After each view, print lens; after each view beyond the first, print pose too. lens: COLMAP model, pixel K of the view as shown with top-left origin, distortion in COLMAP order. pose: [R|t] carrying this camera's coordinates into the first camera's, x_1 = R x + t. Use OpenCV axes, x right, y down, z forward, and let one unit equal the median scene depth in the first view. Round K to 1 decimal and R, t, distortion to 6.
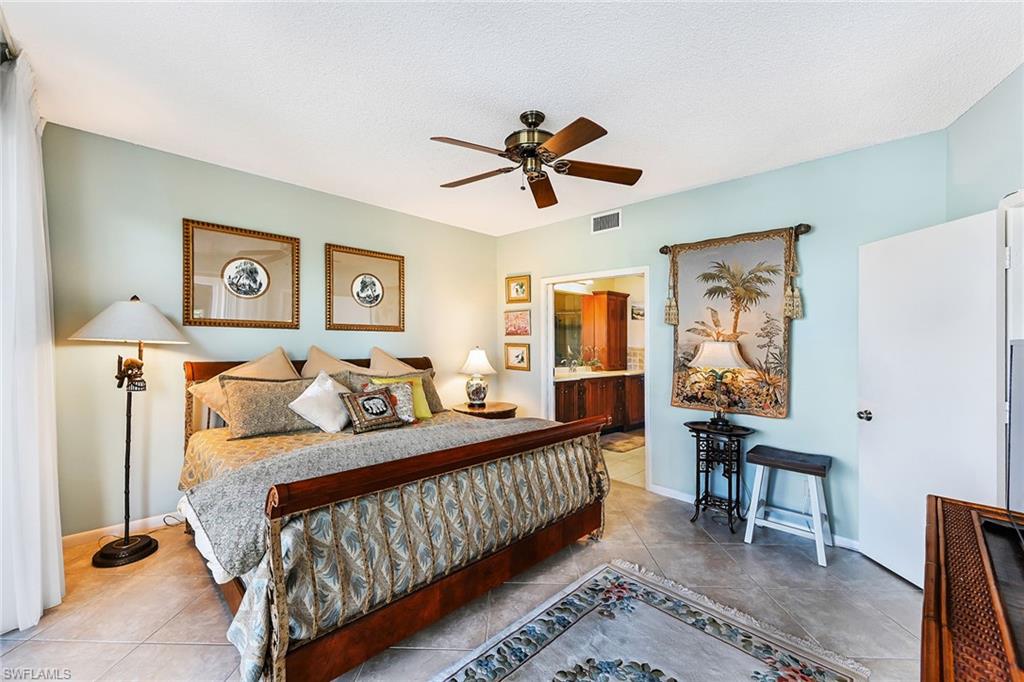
lens RADIAL K [[410.1, 0, 504.4], [0, 410.1, 334.5], [0, 0, 1]] dist [-0.001714, -0.000978]
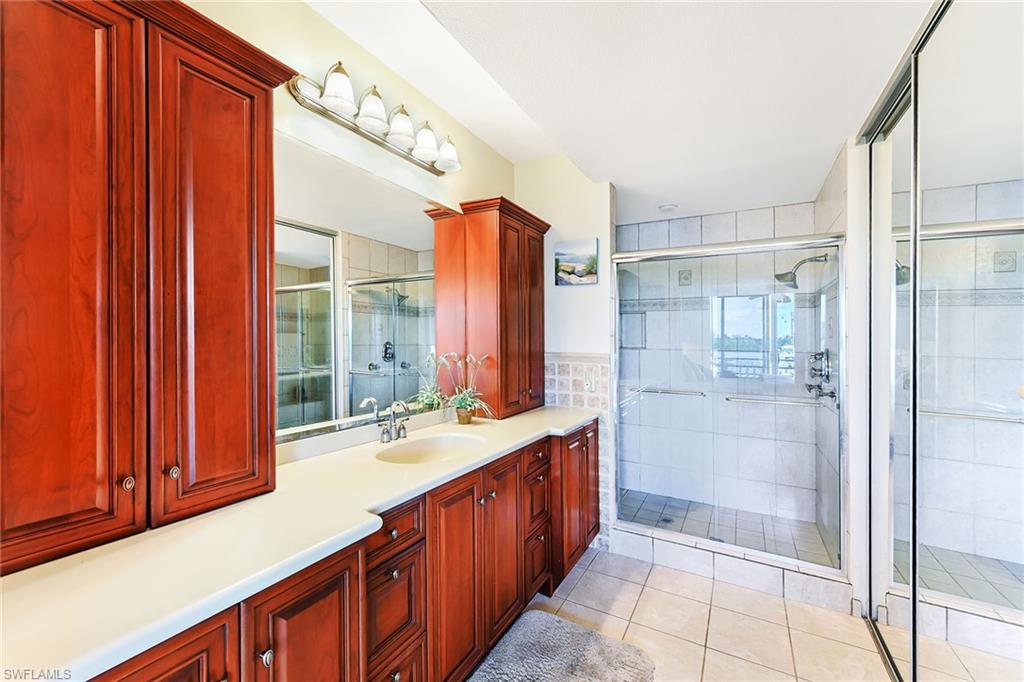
lens RADIAL K [[410.1, 0, 511.4], [0, 410.1, 337.9], [0, 0, 1]] dist [-0.001714, -0.000978]
pose [[0.956262, -0.007755, 0.292409, 0.146218], [0.002388, 0.999822, 0.018706, 0.009189], [-0.292502, -0.017190, 0.956110, 0.617715]]
